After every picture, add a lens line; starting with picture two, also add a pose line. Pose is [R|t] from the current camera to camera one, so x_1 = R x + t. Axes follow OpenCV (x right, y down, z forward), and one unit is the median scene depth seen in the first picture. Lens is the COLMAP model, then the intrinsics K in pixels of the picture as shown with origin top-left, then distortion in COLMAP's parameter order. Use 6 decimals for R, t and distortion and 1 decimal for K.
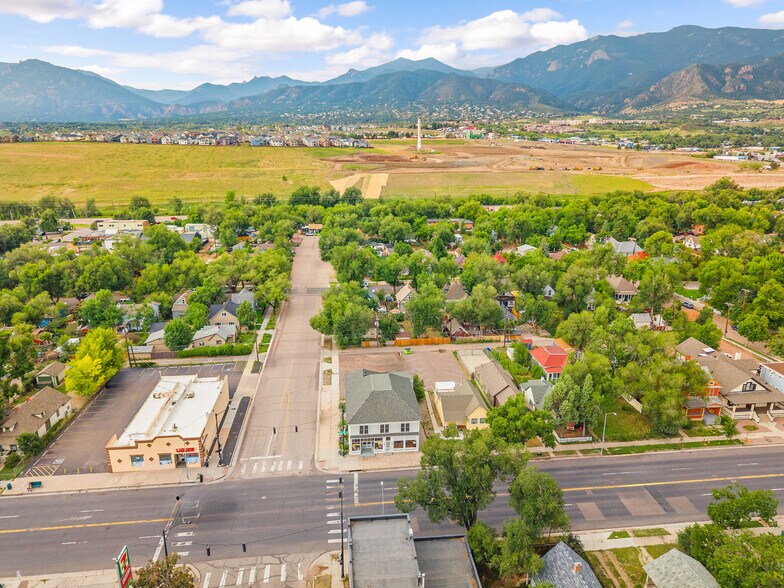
lens RADIAL K [[532.4, 0, 390.7], [0, 532.4, 293.4], [0, 0, 1]] dist [0.010983, -0.005754]
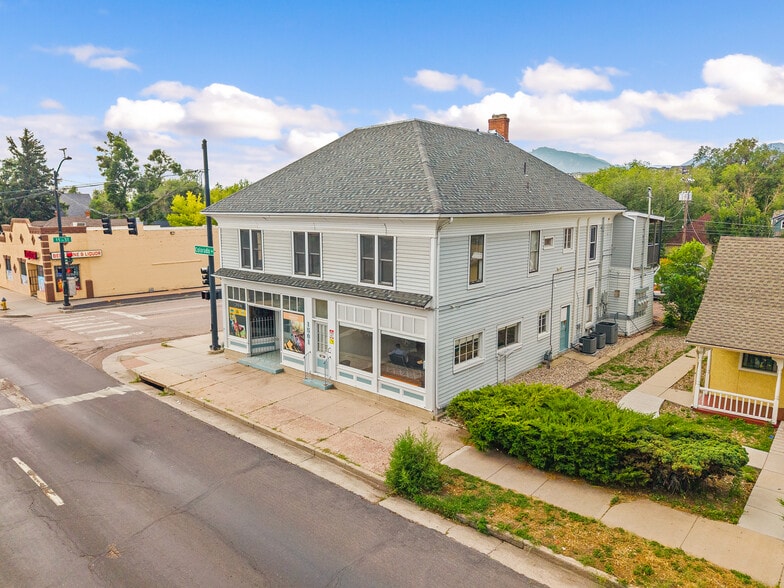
lens RADIAL K [[530.9, 0, 391.2], [0, 530.9, 292.7], [0, 0, 1]] dist [0.025782, -0.025042]
pose [[0.674771, 0.107487, -0.730158, 0.118121], [-0.206798, 0.977242, -0.047251, 0.186686], [0.708463, 0.182879, 0.681642, 0.601392]]
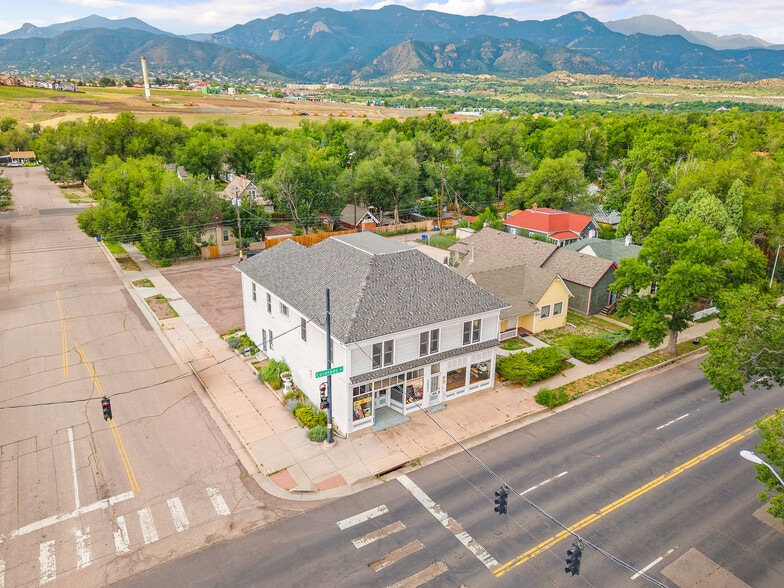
lens RADIAL K [[561.7, 0, 390.1], [0, 561.7, 288.1], [0, 0, 1]] dist [0.030037, -0.033154]
pose [[0.893928, -0.127810, 0.429601, -0.137281], [0.121557, 0.991691, 0.042097, 0.134312], [-0.431412, 0.014590, 0.902037, 0.448861]]
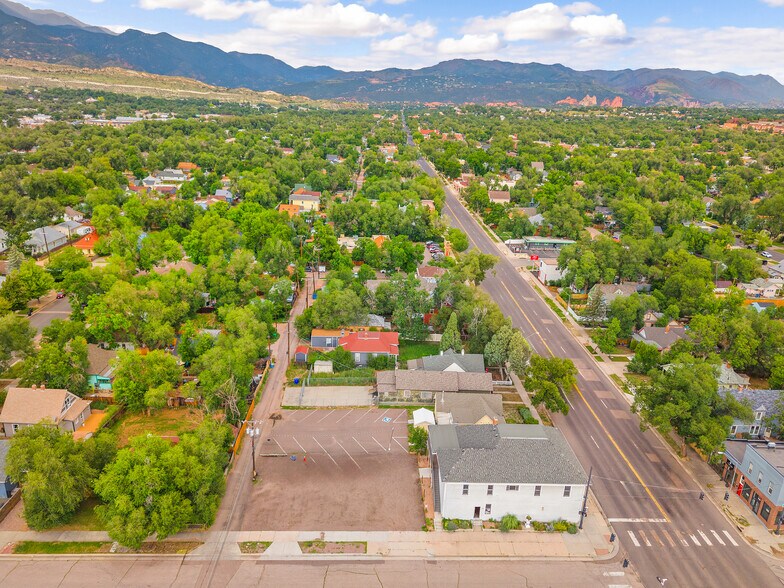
lens RADIAL K [[545.1, 0, 392.4], [0, 545.1, 294.4], [0, 0, 1]] dist [0.027749, -0.033757]
pose [[0.075288, -0.327286, 0.941921, -0.512217], [0.248725, 0.920909, 0.300105, -0.213857], [-0.965644, 0.211686, 0.150738, 0.739187]]
